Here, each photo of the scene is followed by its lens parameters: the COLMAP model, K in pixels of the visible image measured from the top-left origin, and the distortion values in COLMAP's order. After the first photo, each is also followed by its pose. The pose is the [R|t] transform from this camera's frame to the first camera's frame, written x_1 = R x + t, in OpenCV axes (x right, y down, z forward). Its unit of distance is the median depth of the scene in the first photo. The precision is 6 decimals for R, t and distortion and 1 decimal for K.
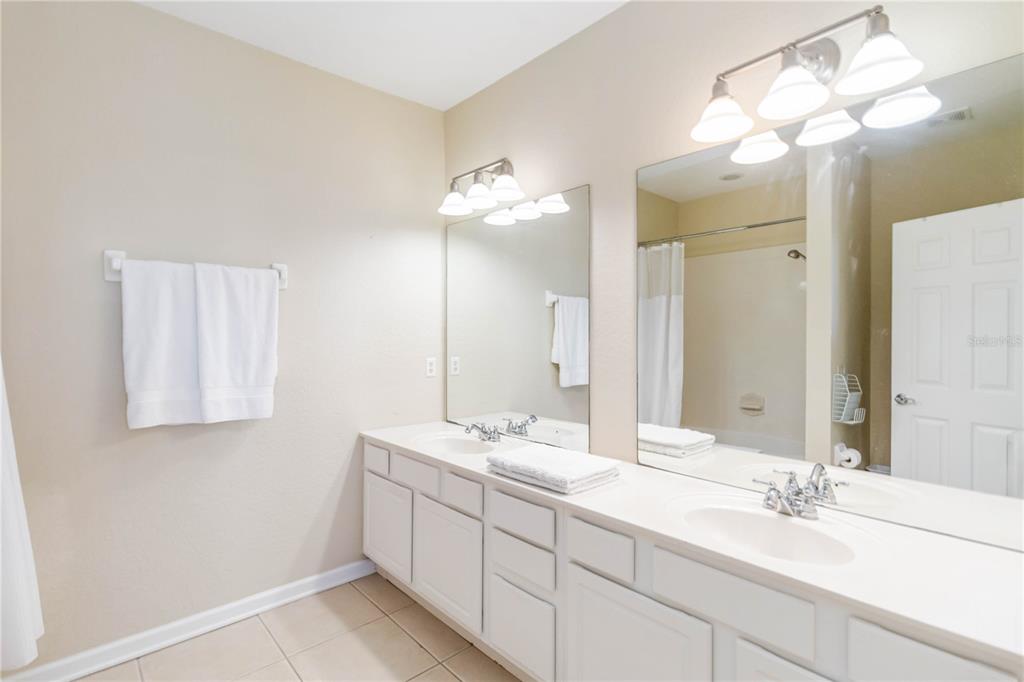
lens RADIAL K [[479.4, 0, 512.3], [0, 479.4, 341.8], [0, 0, 1]] dist [0.015452, -0.001026]
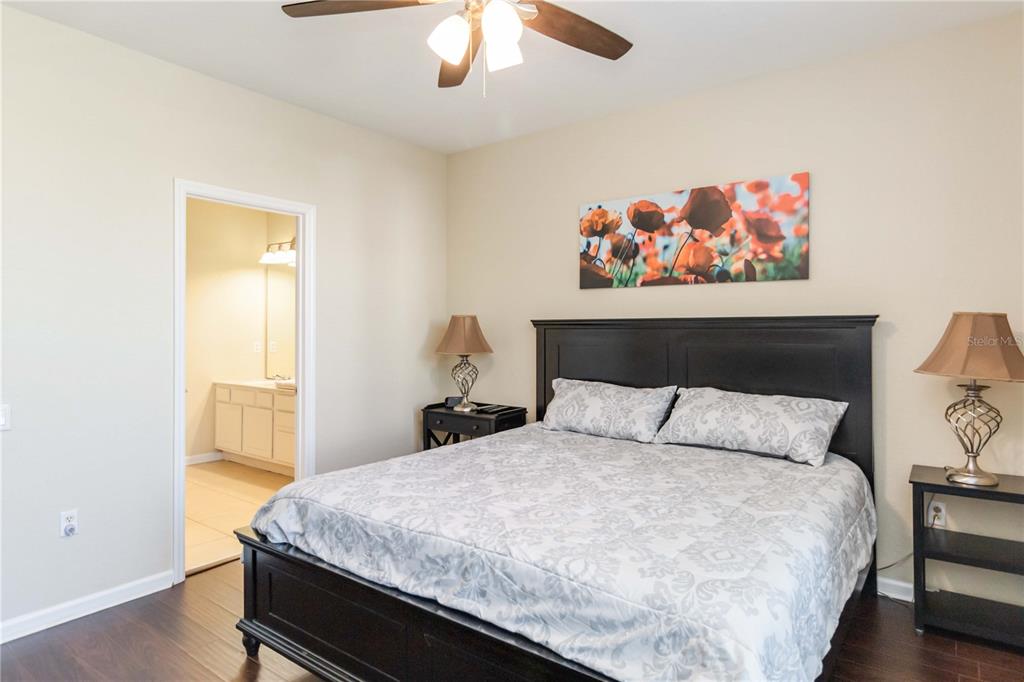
lens RADIAL K [[578.3, 0, 513.6], [0, 578.3, 333.2], [0, 0, 1]] dist [-0.001697, 0.000711]
pose [[0.981702, 0.003739, 0.190388, 0.393703], [-0.002641, 0.999978, -0.006022, 0.013838], [-0.190406, 0.005409, 0.981690, -1.408459]]
